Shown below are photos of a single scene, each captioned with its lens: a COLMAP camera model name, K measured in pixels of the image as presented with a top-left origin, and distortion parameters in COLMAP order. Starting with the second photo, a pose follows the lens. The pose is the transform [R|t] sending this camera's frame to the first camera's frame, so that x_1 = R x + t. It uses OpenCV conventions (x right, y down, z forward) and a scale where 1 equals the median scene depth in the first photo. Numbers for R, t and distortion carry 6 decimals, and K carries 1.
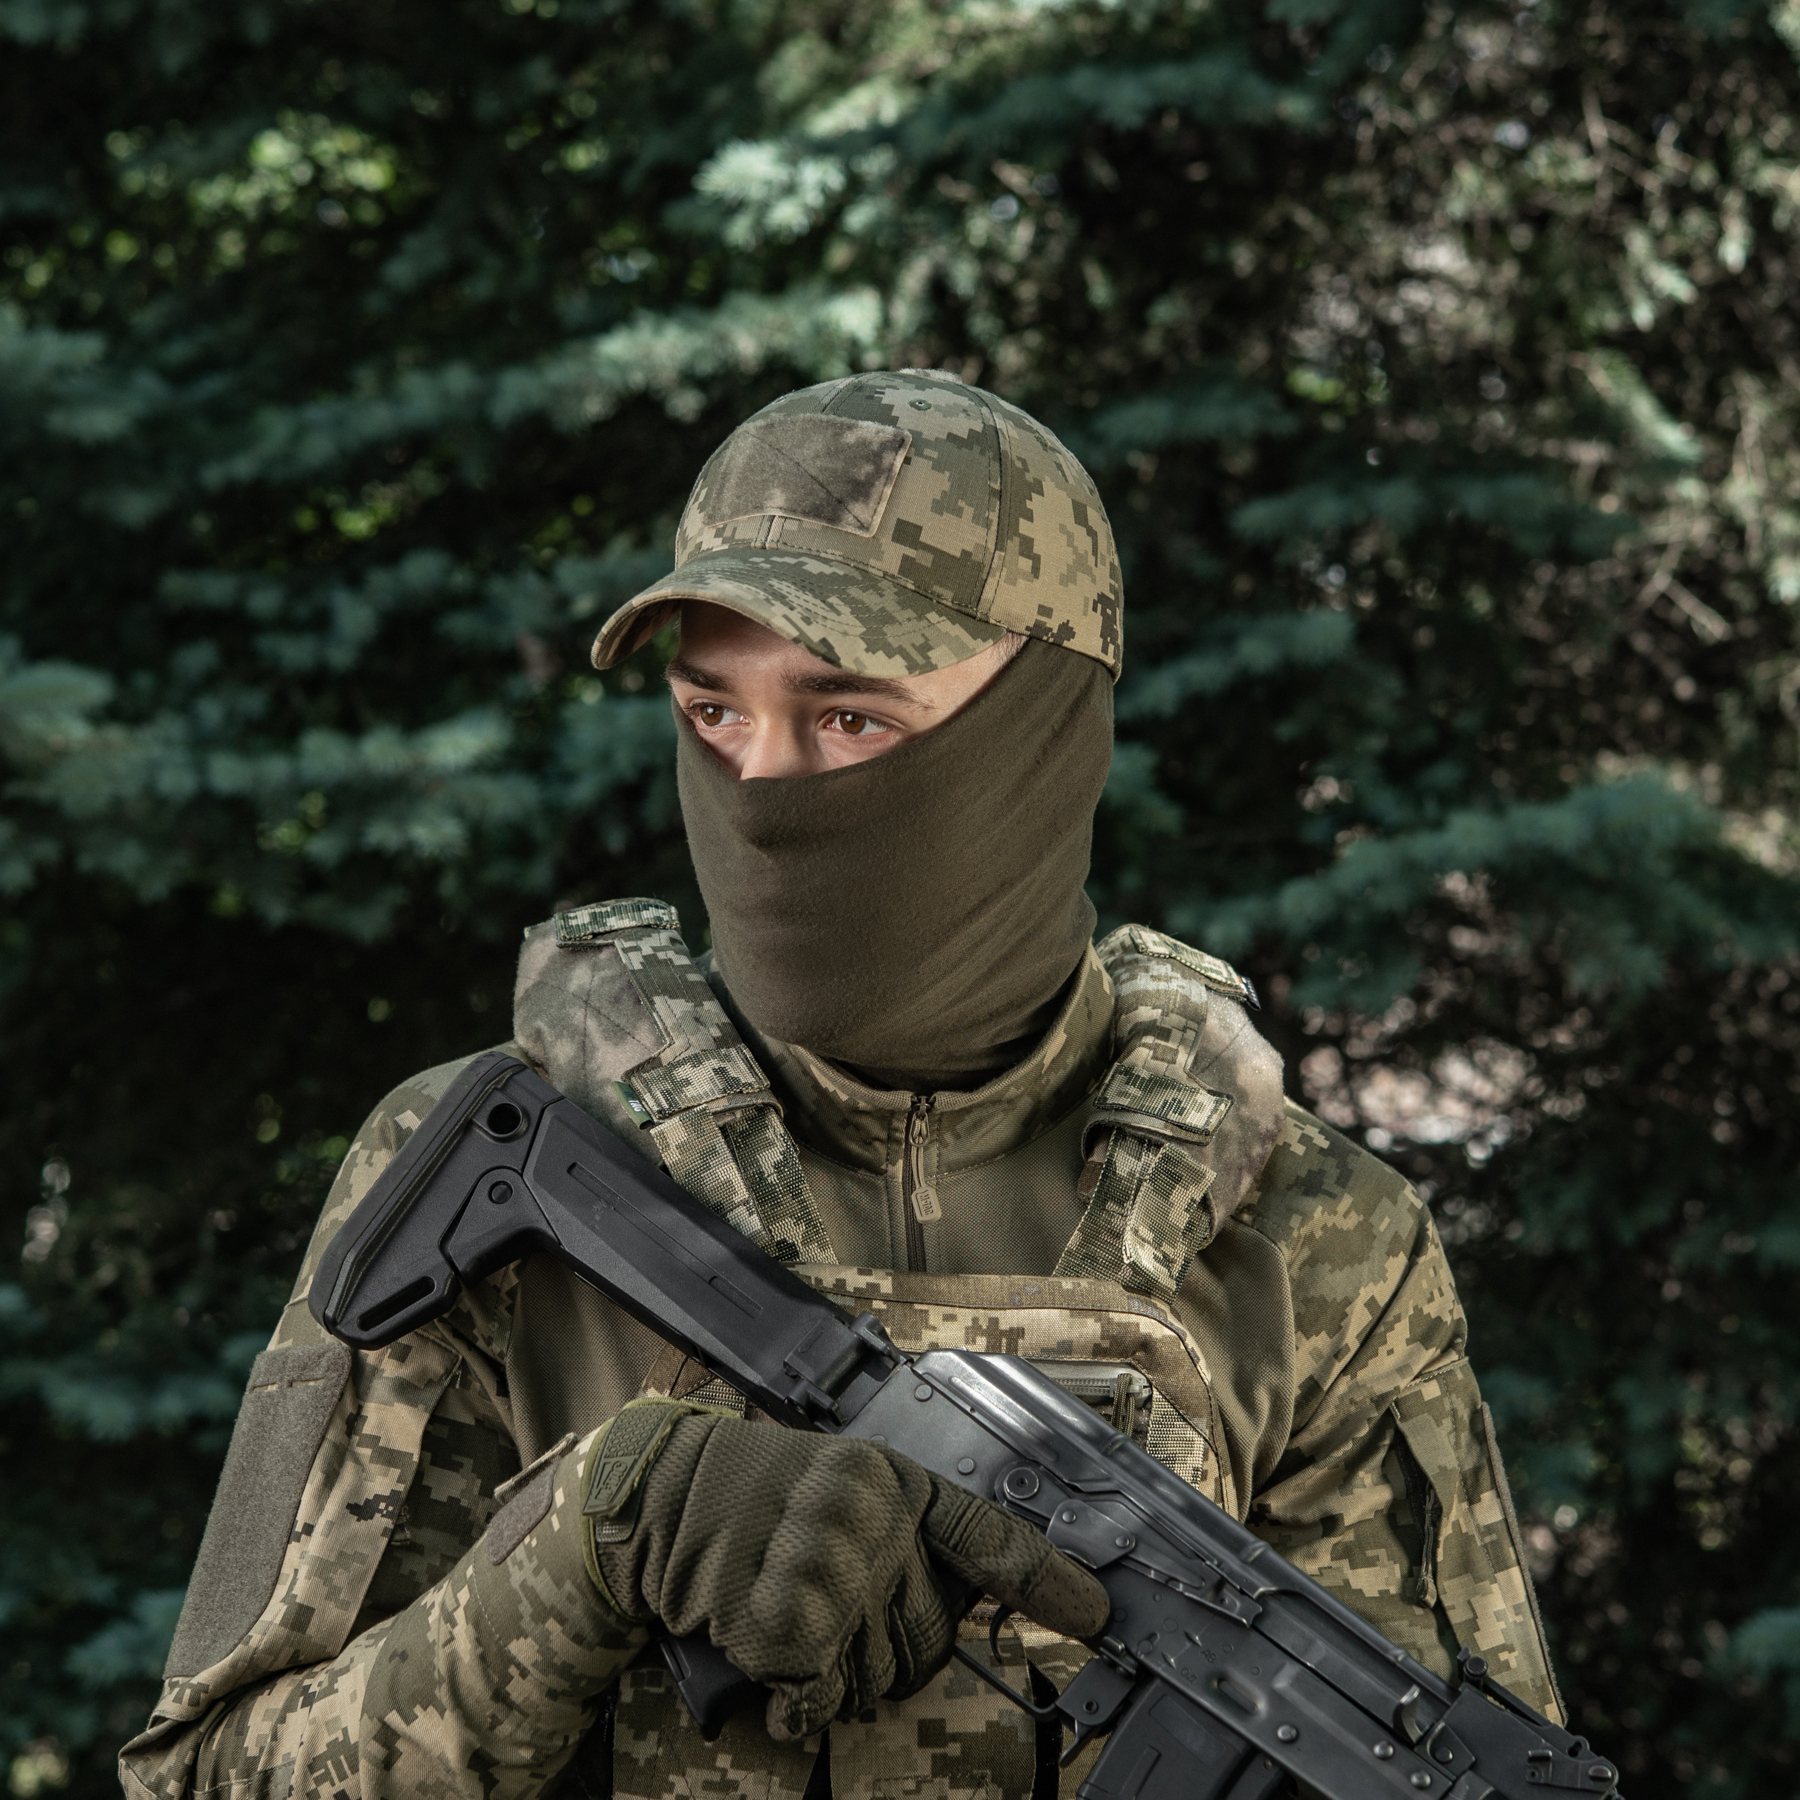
lens RADIAL K [[5365.2, 0, 898.1], [0, 5365.2, 1066.8], [0, 0, 1]] dist [-0.058852, 0.635884]
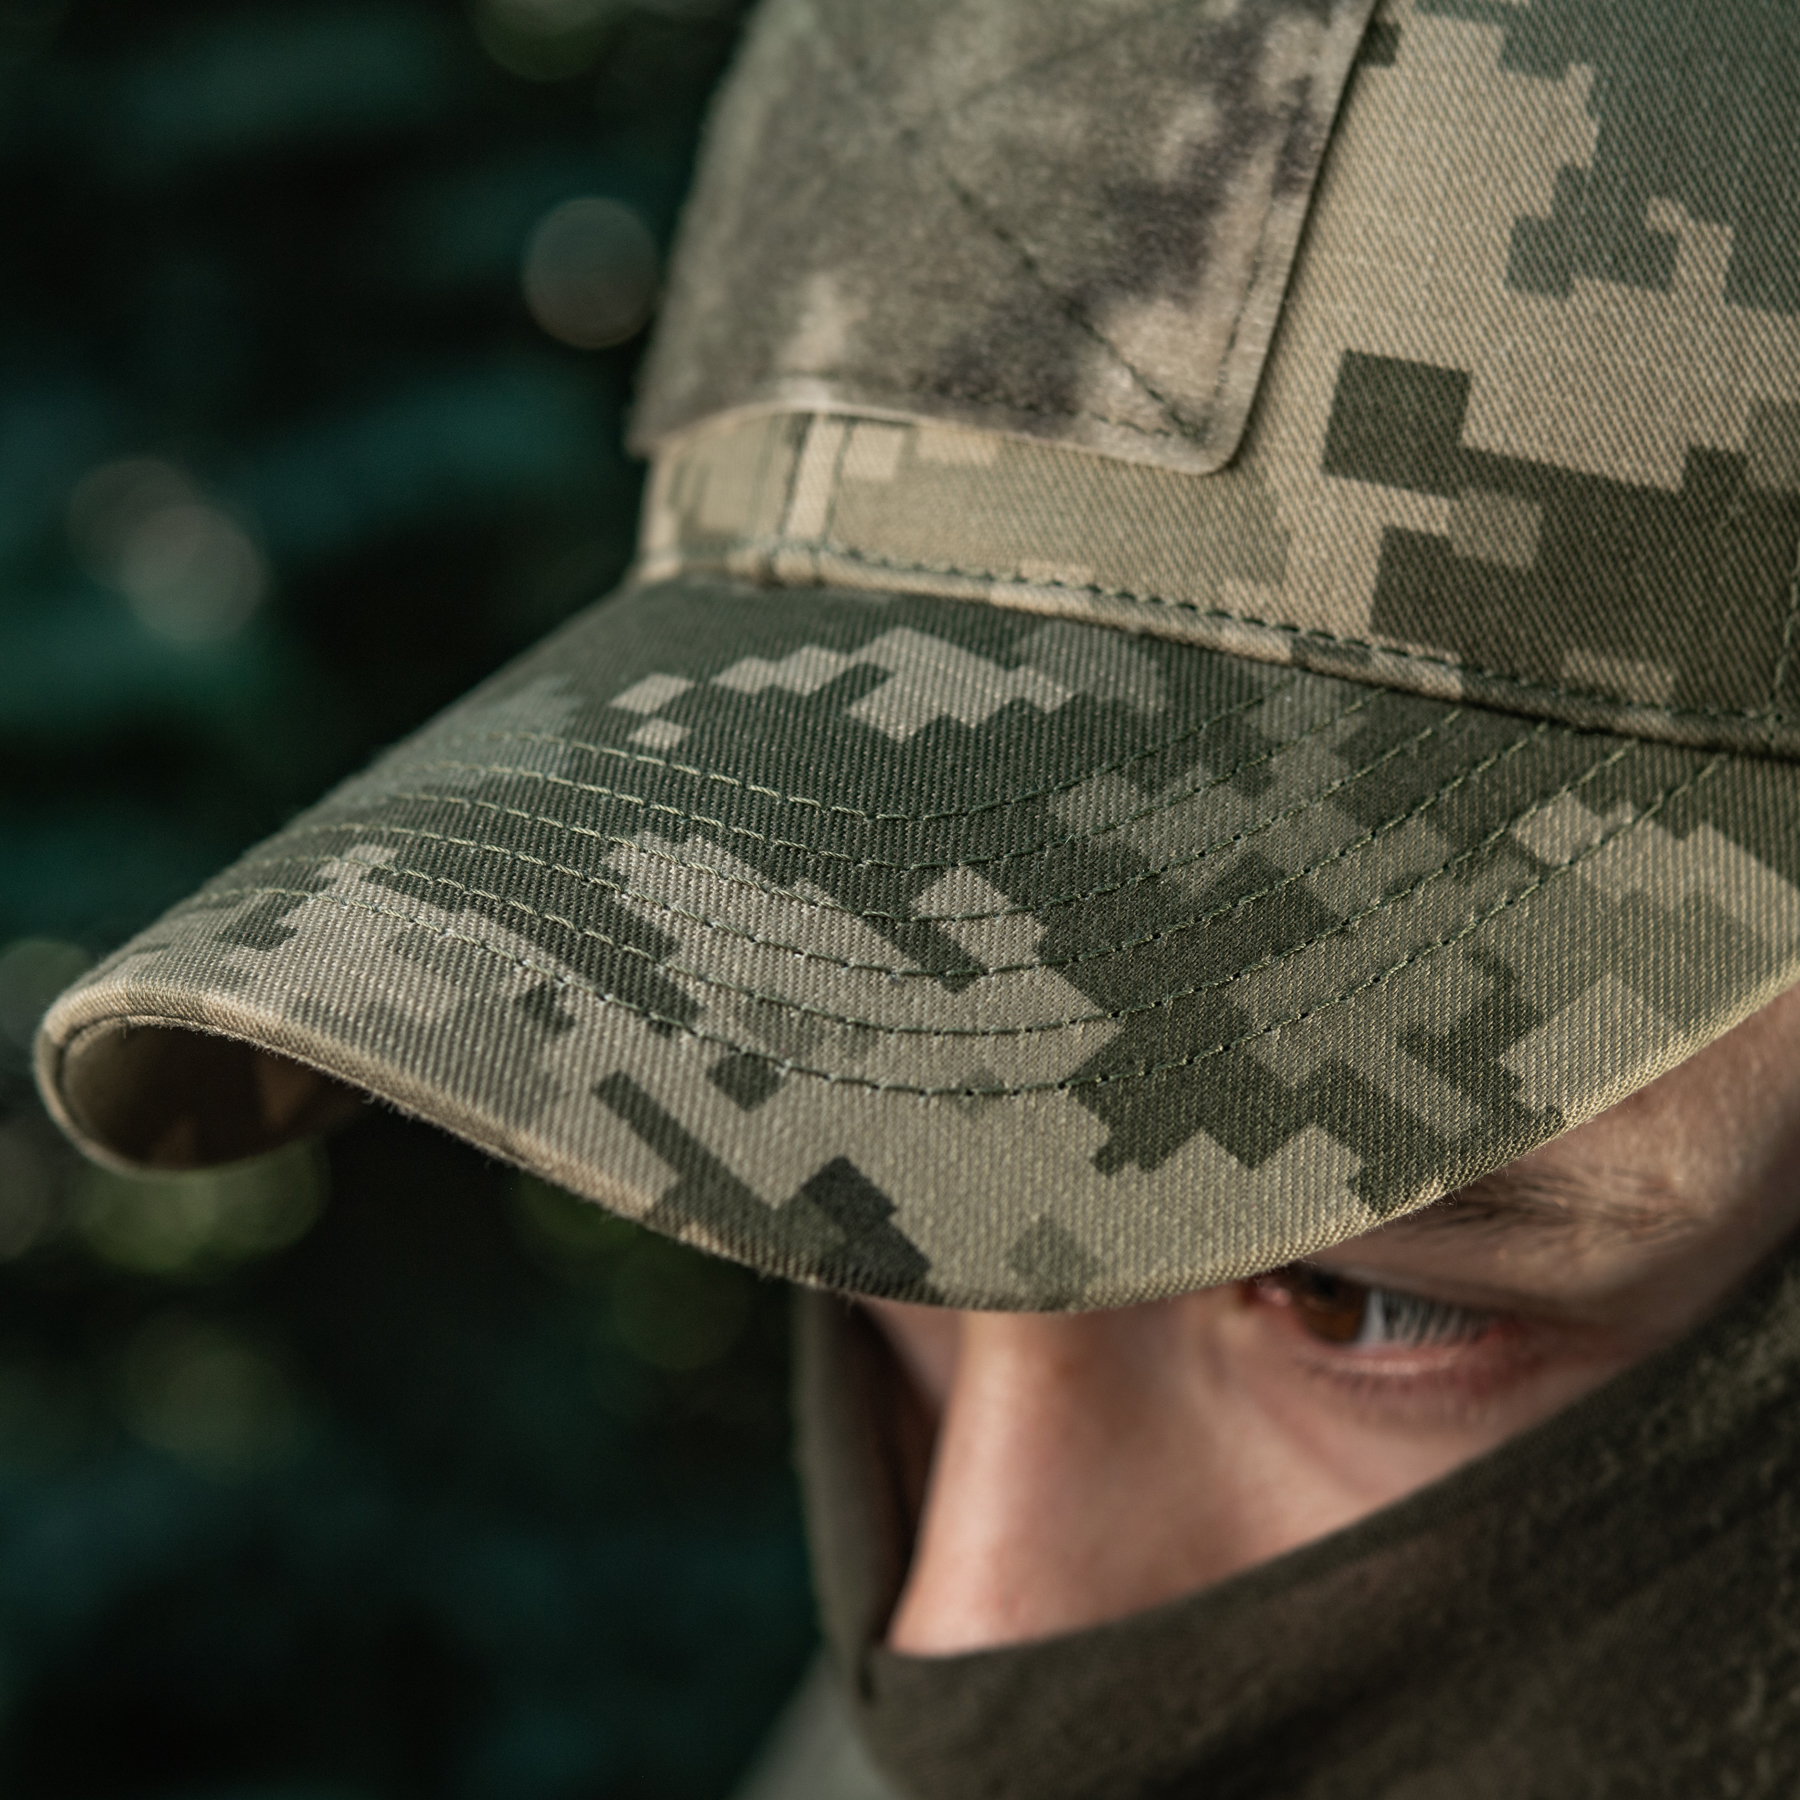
lens RADIAL K [[5365.2, 0, 898.1], [0, 5365.2, 1066.8], [0, 0, 1]] dist [-0.058852, 0.635884]
pose [[0.910497, -0.085772, -0.404522, 0.064446], [0.156456, 0.976984, 0.144997, -0.107411], [0.382775, -0.195309, 0.902960, 0.799811]]
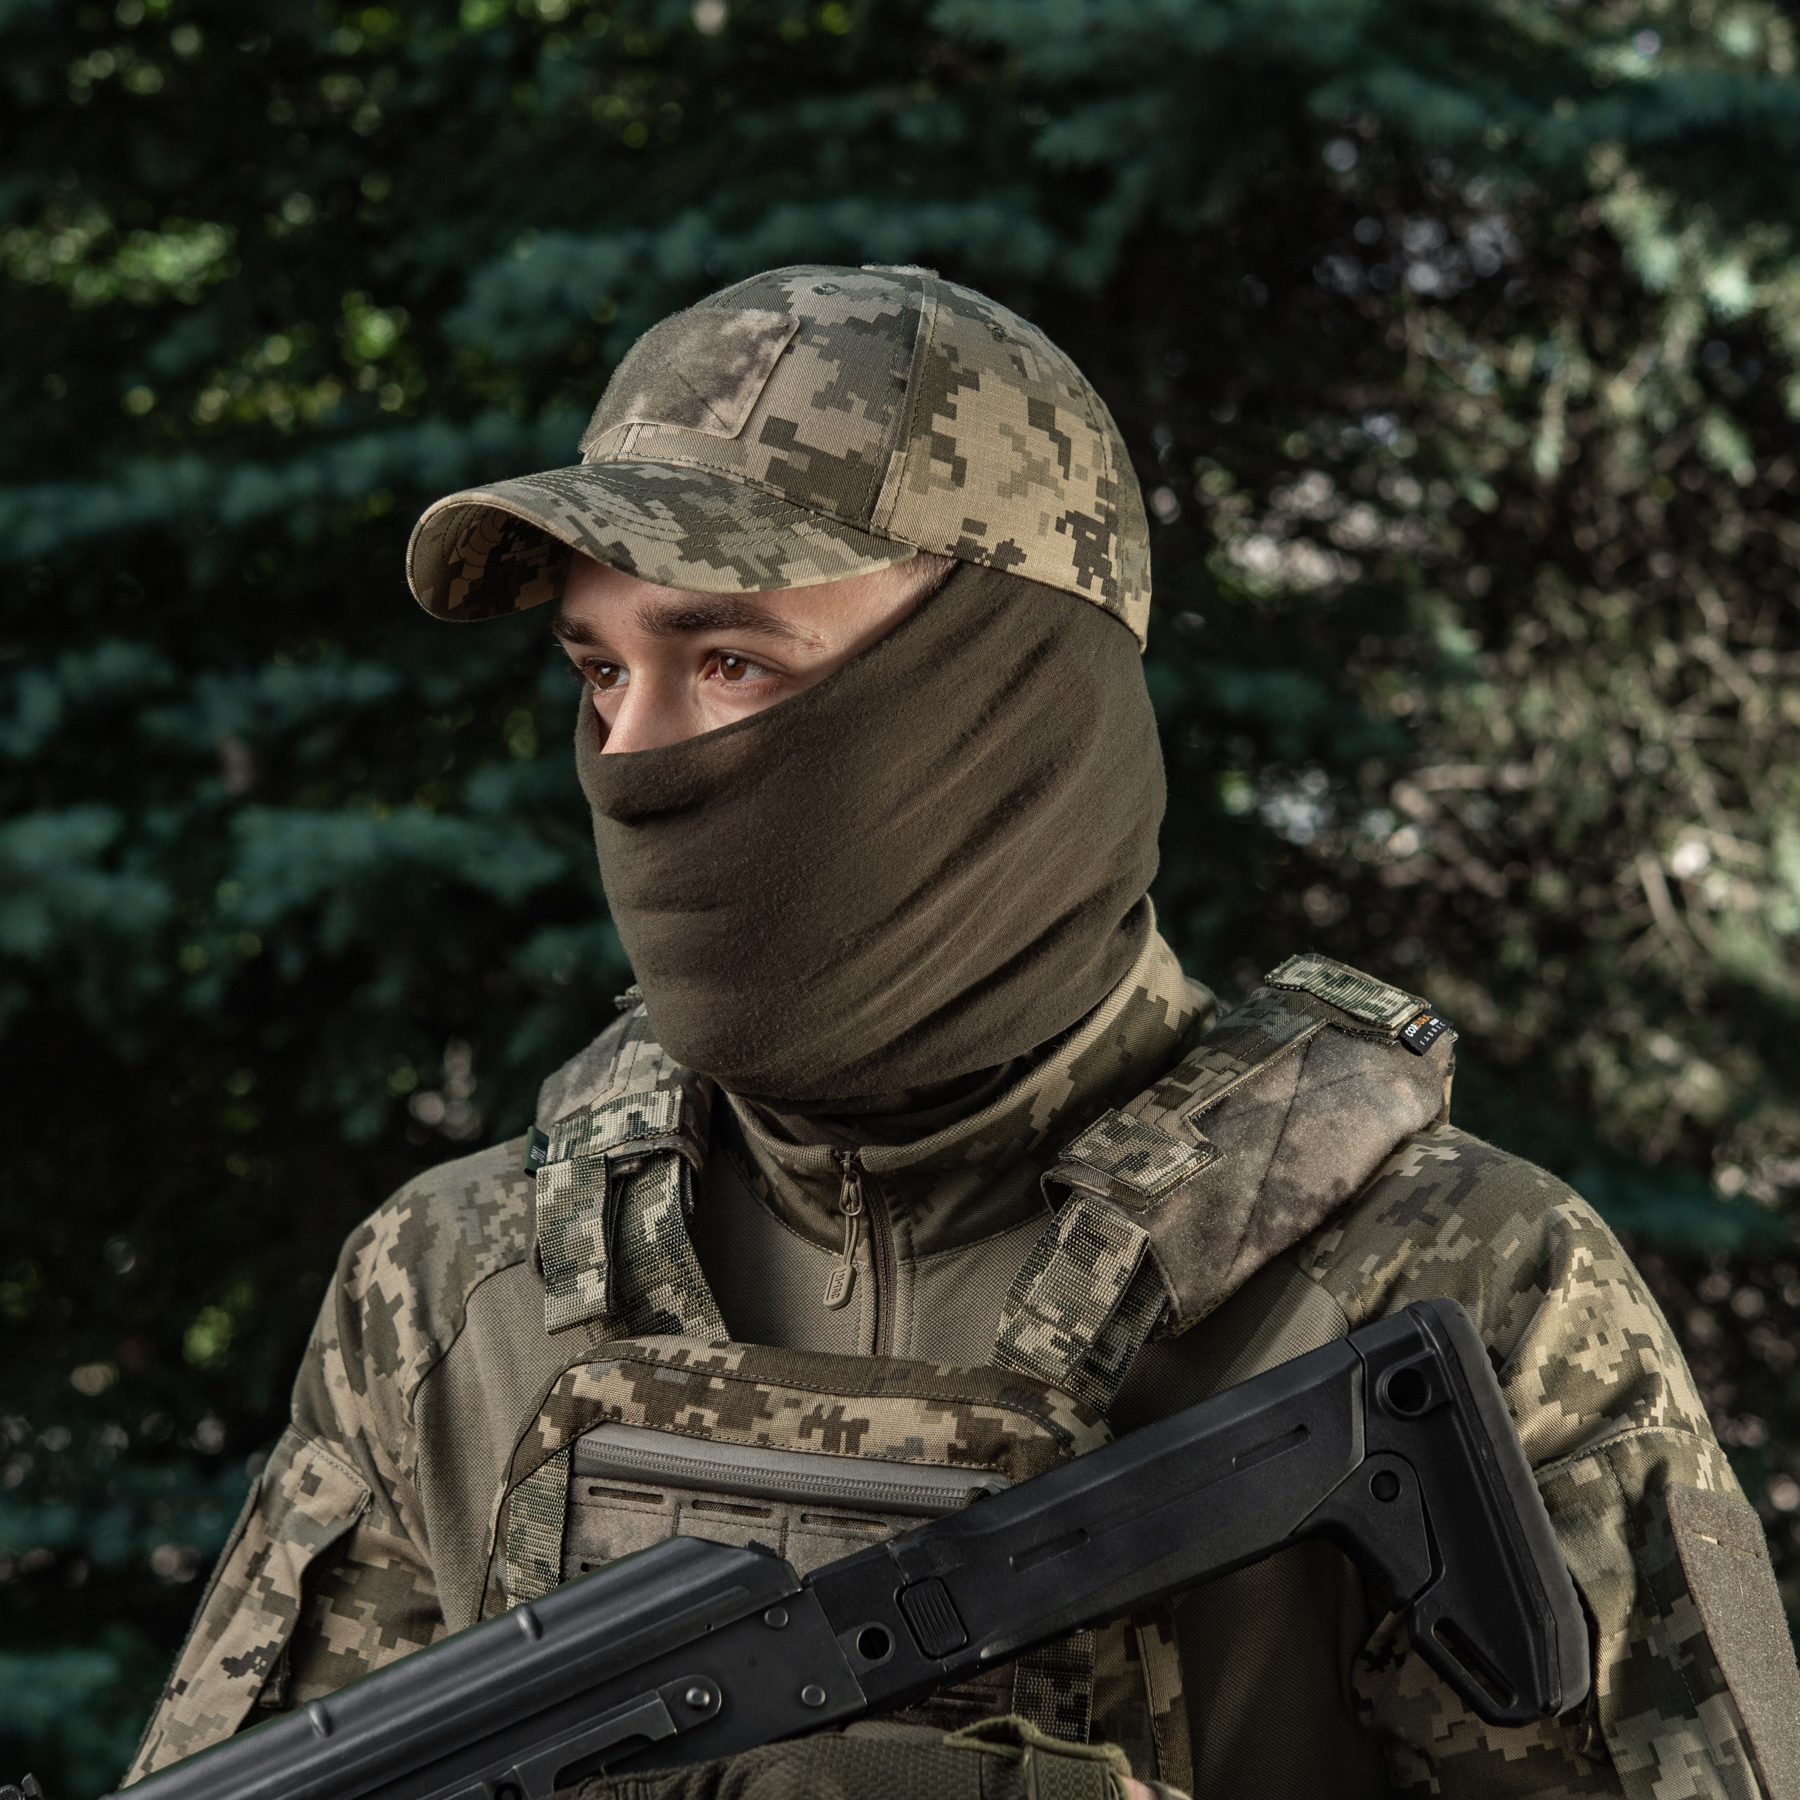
lens RADIAL K [[5365.2, 0, 898.1], [0, 5365.2, 1066.8], [0, 0, 1]] dist [-0.058852, 0.635884]
pose [[0.948127, -0.031469, -0.316330, 0.275533], [-0.002307, 0.994381, -0.105837, 0.084411], [0.317883, 0.101077, 0.942727, 0.236939]]
